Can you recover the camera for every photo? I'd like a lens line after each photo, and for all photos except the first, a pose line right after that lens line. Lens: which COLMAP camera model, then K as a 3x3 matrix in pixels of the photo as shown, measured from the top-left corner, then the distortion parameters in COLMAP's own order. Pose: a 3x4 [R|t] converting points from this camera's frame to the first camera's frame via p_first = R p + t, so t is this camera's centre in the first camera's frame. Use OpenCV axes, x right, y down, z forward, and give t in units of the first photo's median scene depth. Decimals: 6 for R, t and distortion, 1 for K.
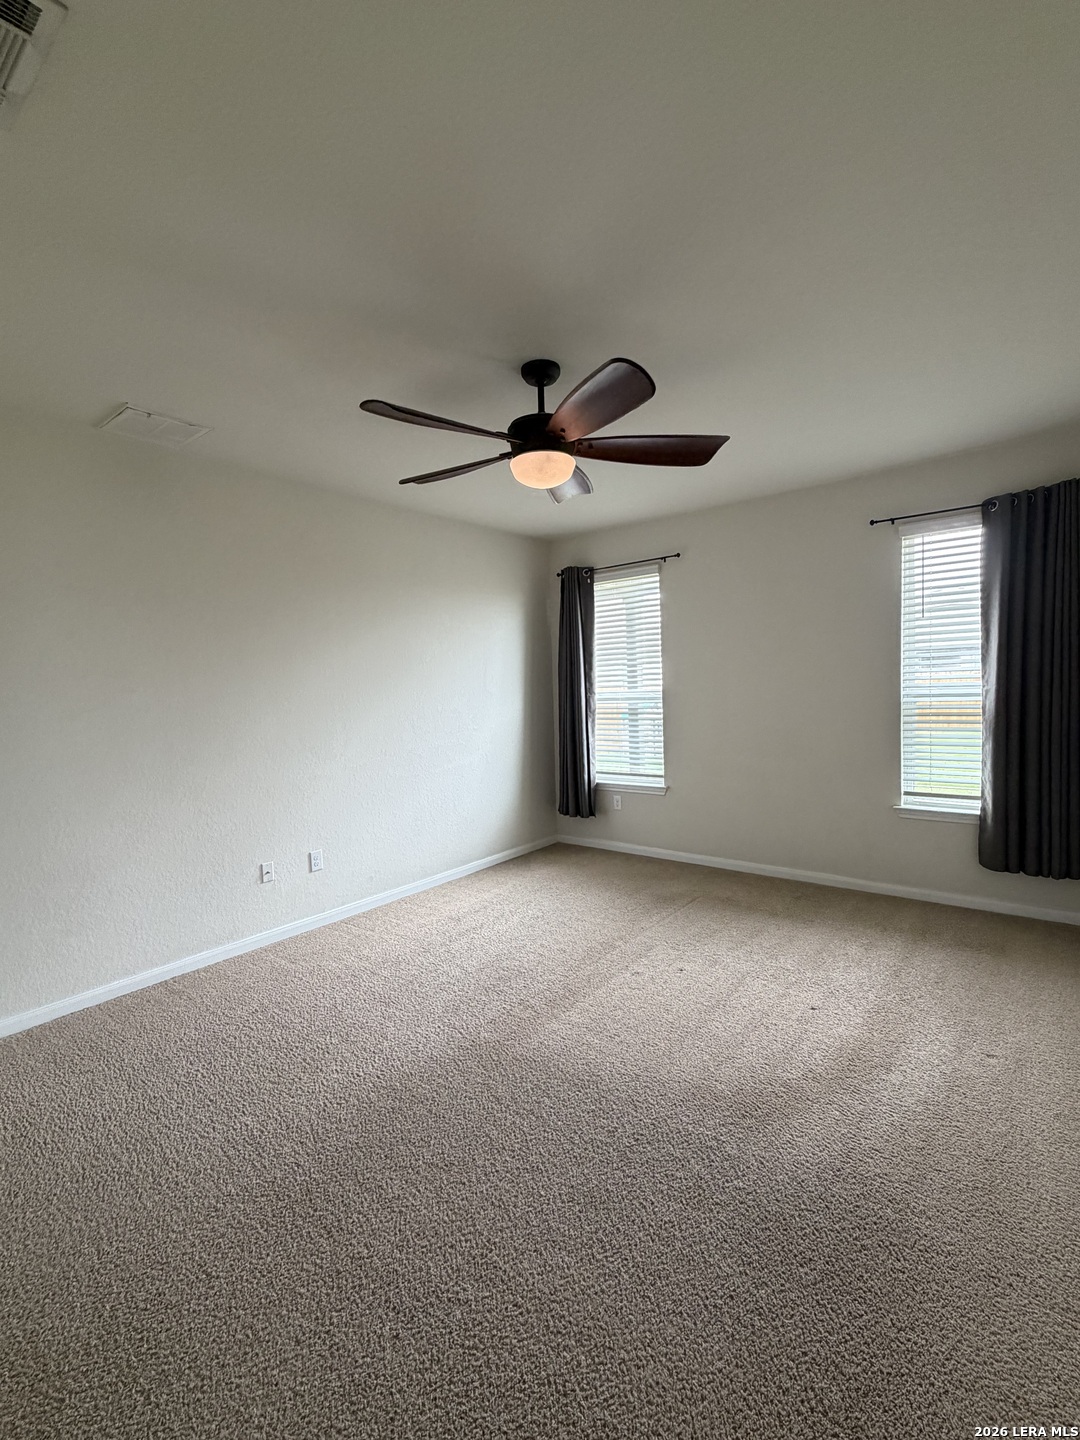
lens RADIAL K [[642.8, 0, 540.0], [0, 642.8, 720.0], [0, 0, 1]] dist [0.001311, -0.000301]
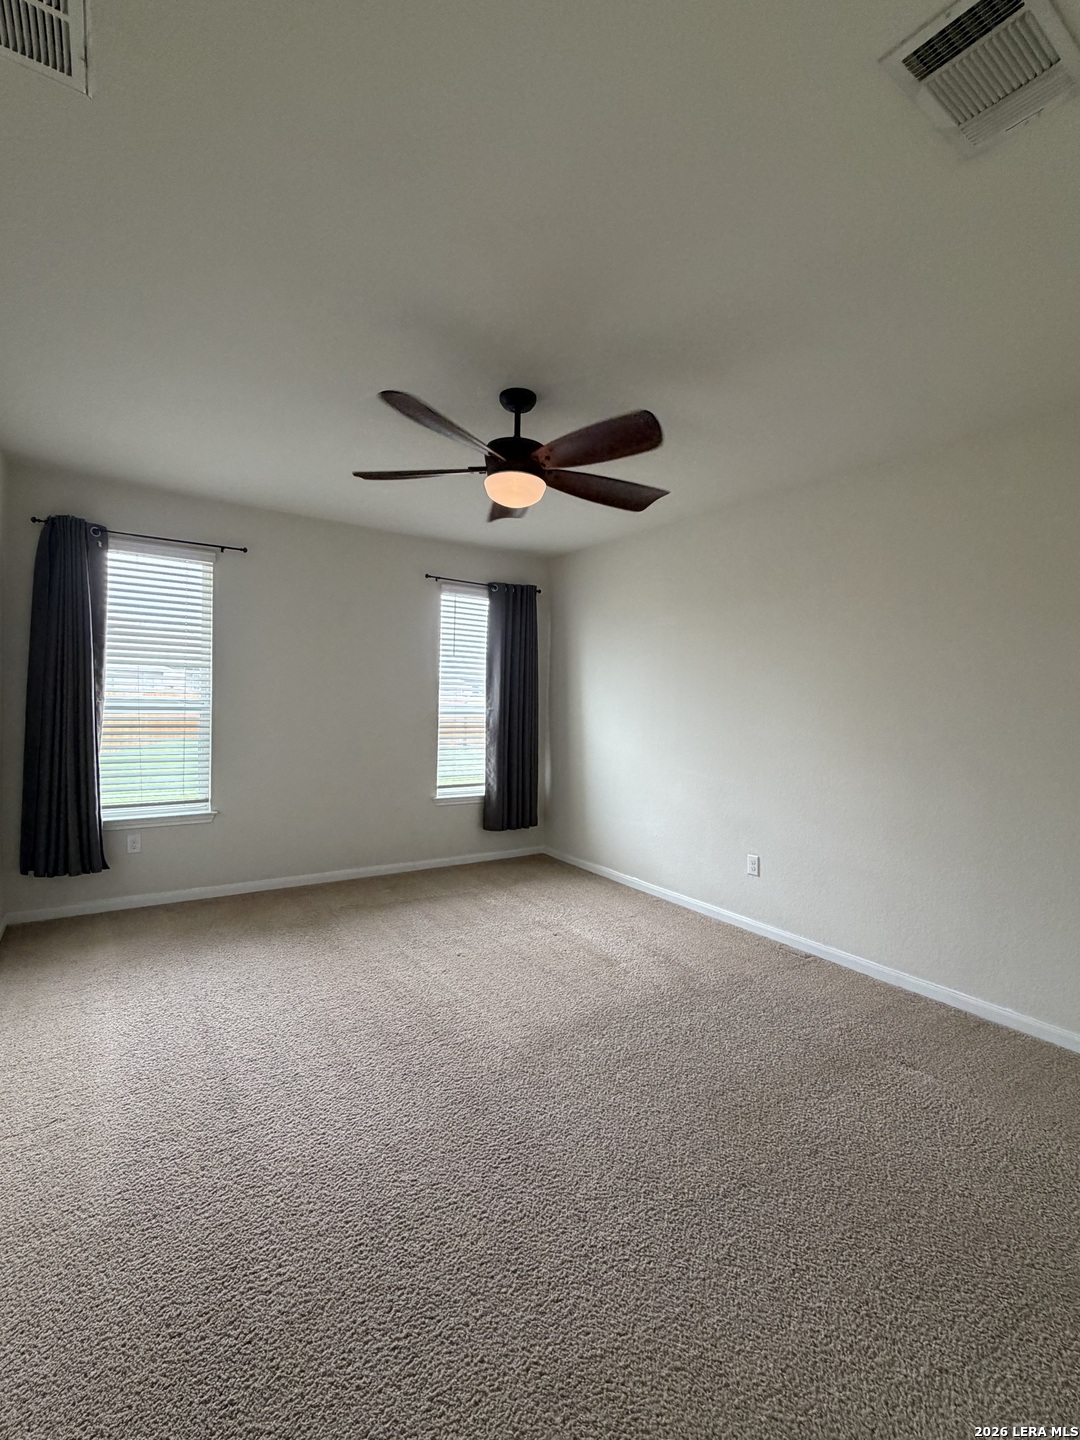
lens RADIAL K [[642.8, 0, 540.0], [0, 642.8, 720.0], [0, 0, 1]] dist [0.001311, -0.000301]
pose [[0.289608, 0.015836, 0.957014, -0.625950], [0.017993, 0.999596, -0.021986, 0.010043], [-0.956976, 0.023587, 0.289206, 0.421400]]
